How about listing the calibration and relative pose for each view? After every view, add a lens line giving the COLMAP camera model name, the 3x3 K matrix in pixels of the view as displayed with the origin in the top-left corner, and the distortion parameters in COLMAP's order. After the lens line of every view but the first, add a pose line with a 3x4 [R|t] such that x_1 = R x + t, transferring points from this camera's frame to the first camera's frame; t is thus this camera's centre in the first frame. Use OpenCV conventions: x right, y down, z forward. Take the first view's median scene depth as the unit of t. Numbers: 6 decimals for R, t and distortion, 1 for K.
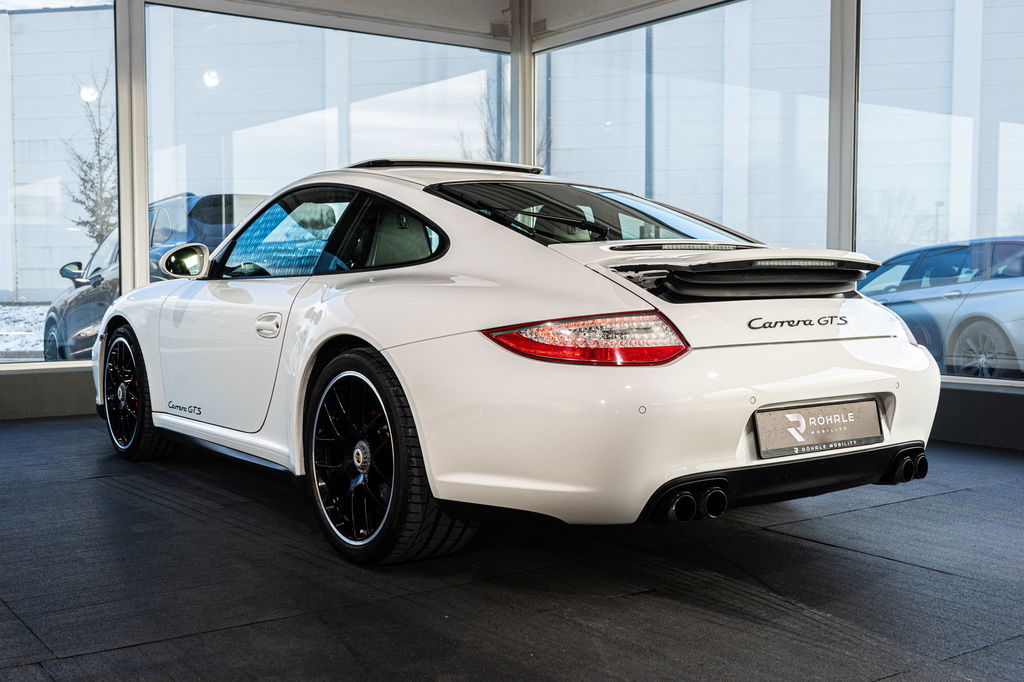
lens RADIAL K [[1149.4, 0, 512.0], [0, 1149.4, 341.0], [0, 0, 1]] dist [0.005378, 0.001429]
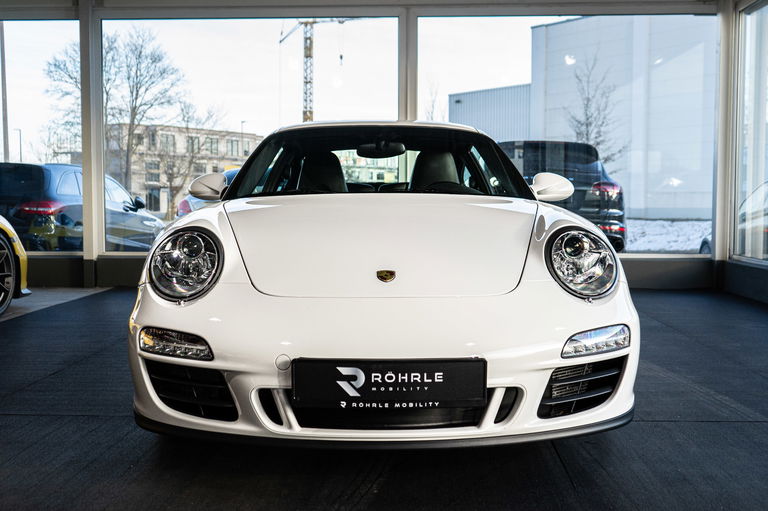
lens RADIAL K [[801.9, 0, 386.7], [0, 801.9, 241.9], [0, 0, 1]] dist [0.007095, 0.027769]
pose [[0.786145, 0.035658, -0.617013, 0.668087], [-0.036156, 0.999278, 0.011683, -0.051710], [0.616984, 0.013124, 0.786866, 0.459671]]
